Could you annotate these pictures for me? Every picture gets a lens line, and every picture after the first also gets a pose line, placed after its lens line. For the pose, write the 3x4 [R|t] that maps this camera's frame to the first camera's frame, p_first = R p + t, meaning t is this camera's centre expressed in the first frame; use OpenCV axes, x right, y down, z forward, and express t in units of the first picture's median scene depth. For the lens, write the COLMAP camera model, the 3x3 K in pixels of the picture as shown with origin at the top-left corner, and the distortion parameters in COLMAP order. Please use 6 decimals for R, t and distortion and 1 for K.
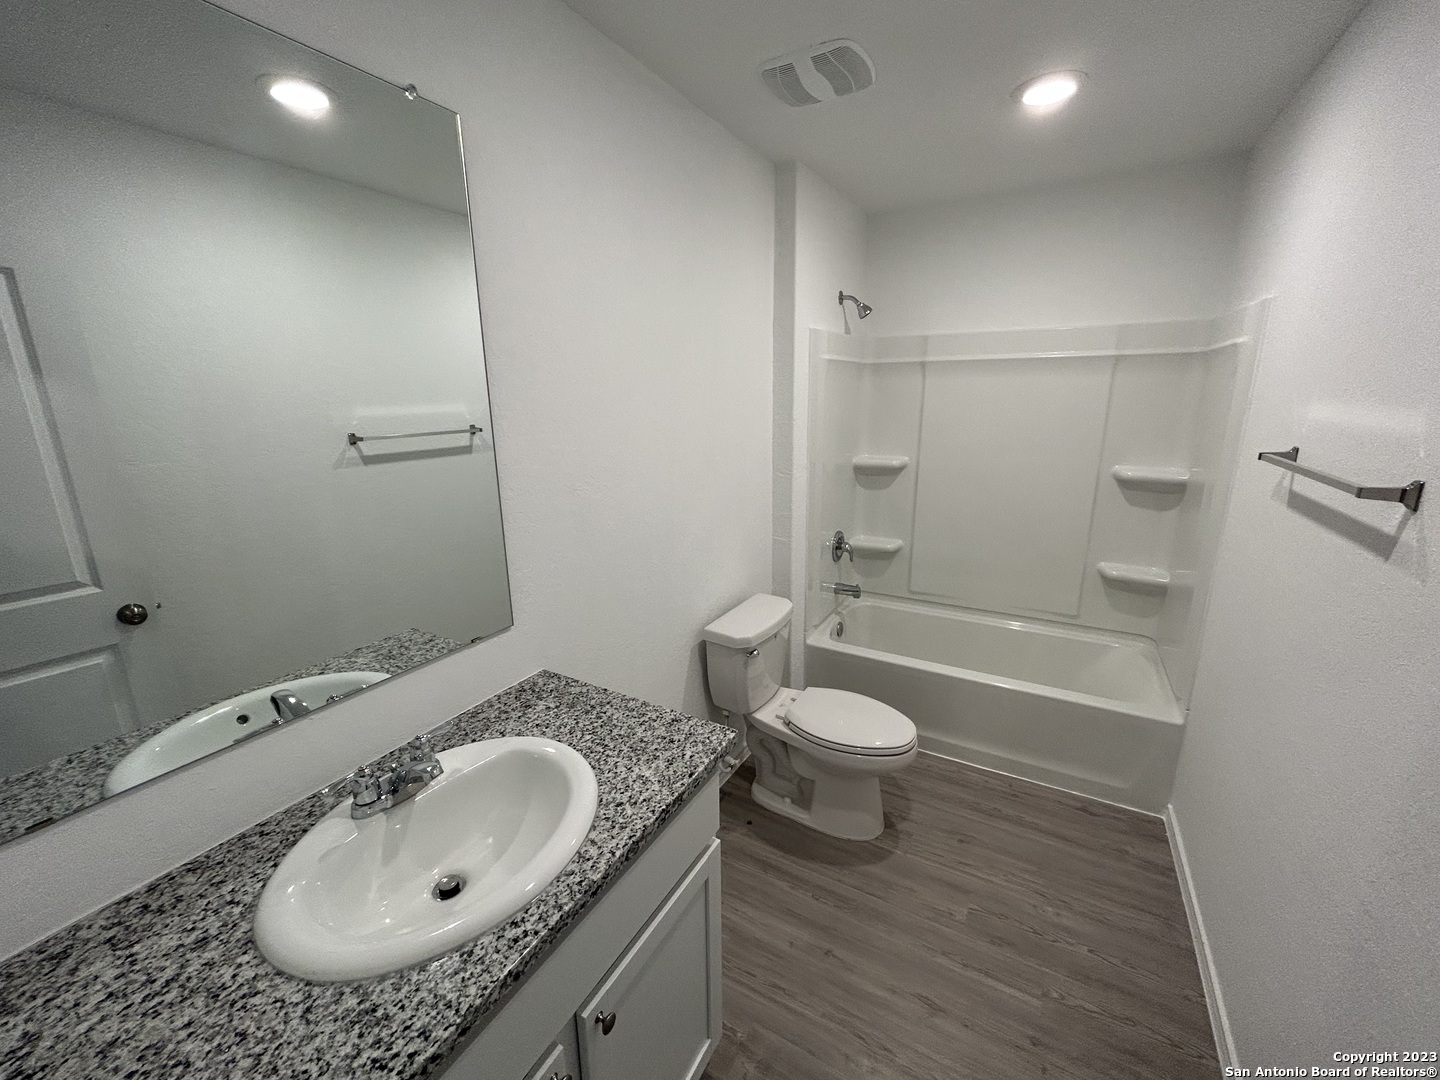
lens RADIAL K [[588.3, 0, 712.7], [0, 588.3, 546.5], [0, 0, 1]] dist [0.015752, 0.000131]
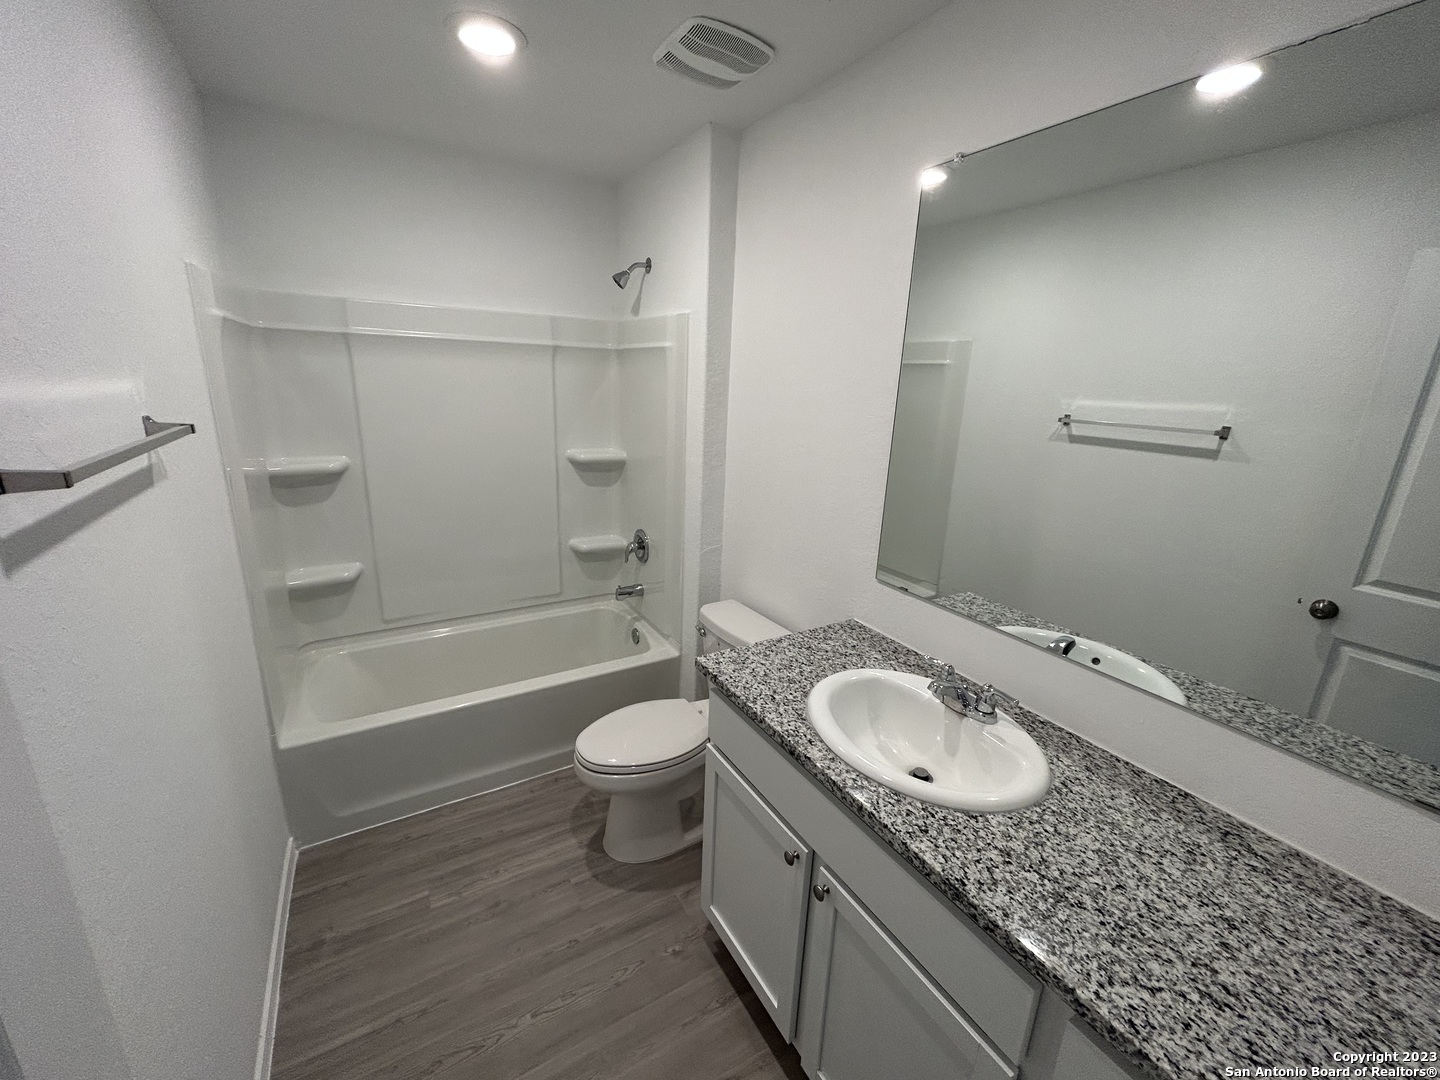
lens RADIAL K [[588.3, 0, 712.7], [0, 588.3, 546.5], [0, 0, 1]] dist [0.015752, 0.000131]
pose [[0.493174, -0.220800, 0.841443, -0.123621], [0.186039, 0.971645, 0.145927, -0.069717], [-0.849805, 0.084574, 0.520268, 0.224956]]
